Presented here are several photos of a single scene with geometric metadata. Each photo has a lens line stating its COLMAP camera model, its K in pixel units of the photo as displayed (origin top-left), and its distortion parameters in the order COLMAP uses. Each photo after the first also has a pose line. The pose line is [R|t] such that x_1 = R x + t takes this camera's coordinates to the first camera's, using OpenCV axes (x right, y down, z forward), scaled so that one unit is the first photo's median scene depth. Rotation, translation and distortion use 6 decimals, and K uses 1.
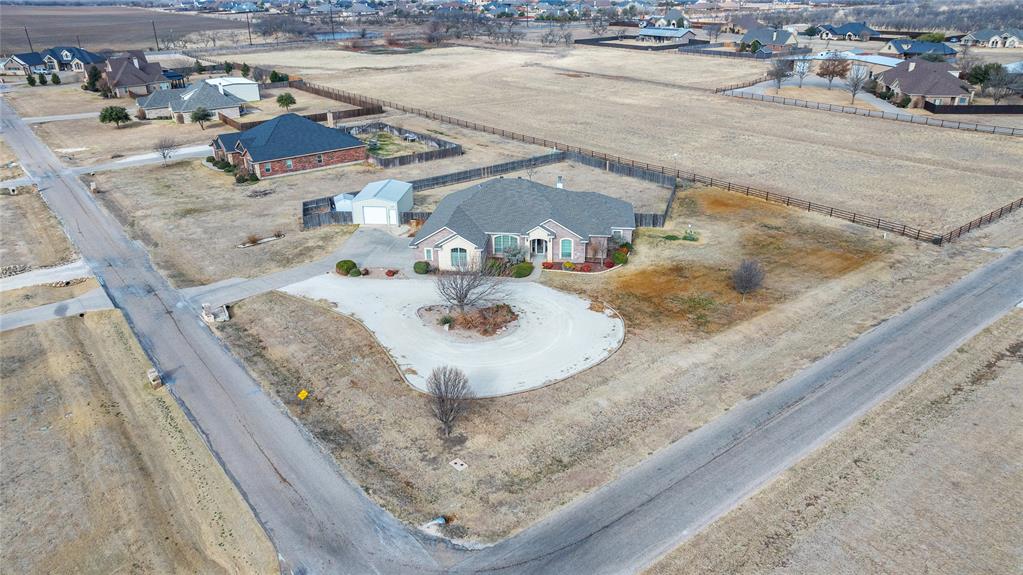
lens RADIAL K [[765.3, 0, 517.3], [0, 765.3, 285.4], [0, 0, 1]] dist [-0.013920, -0.002450]
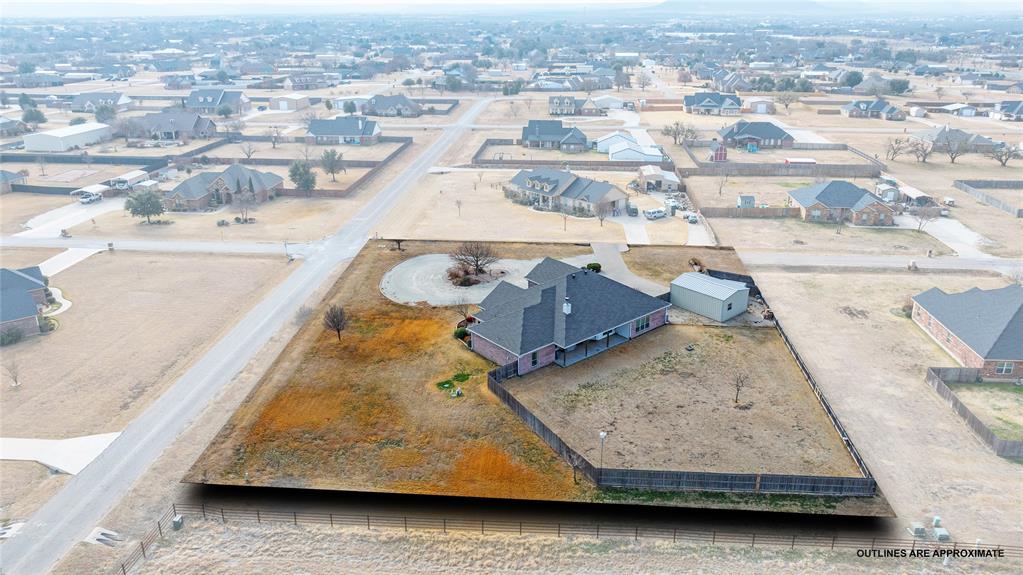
lens RADIAL K [[765.3, 0, 516.3], [0, 765.3, 287.7], [0, 0, 1]] dist [-0.013920, -0.002450]
pose [[-0.696741, 0.271257, -0.664057, 0.826816], [-0.265917, 0.762112, 0.590317, -0.791807], [0.666213, 0.587882, -0.458862, 1.569128]]
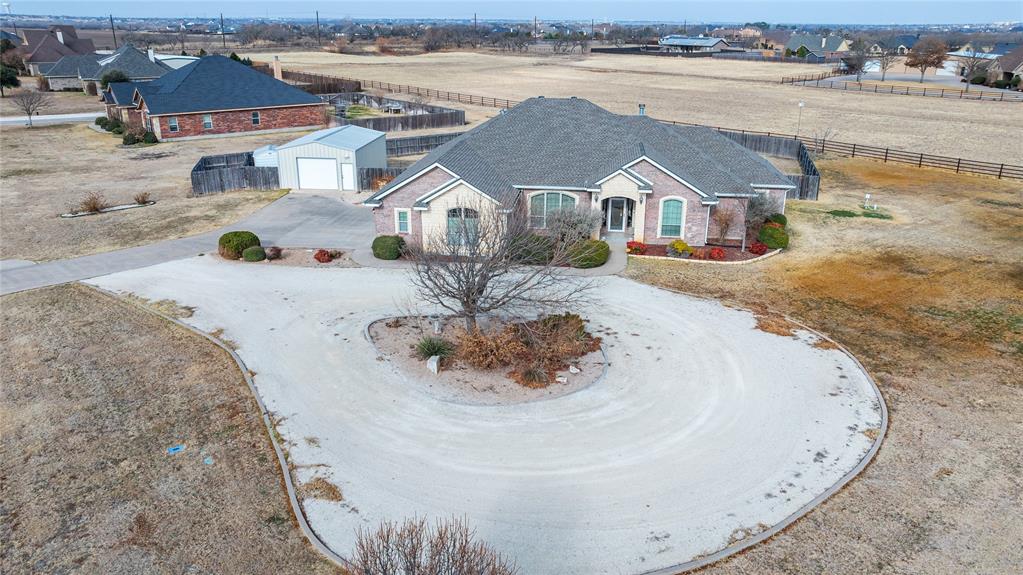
lens RADIAL K [[765.3, 0, 506.4], [0, 765.3, 291.4], [0, 0, 1]] dist [-0.013920, -0.002450]
pose [[0.999856, 0.015012, -0.007866, -0.042662], [-0.015423, 0.998364, -0.055054, 0.031852], [0.007027, 0.055167, 0.998452, 0.496675]]
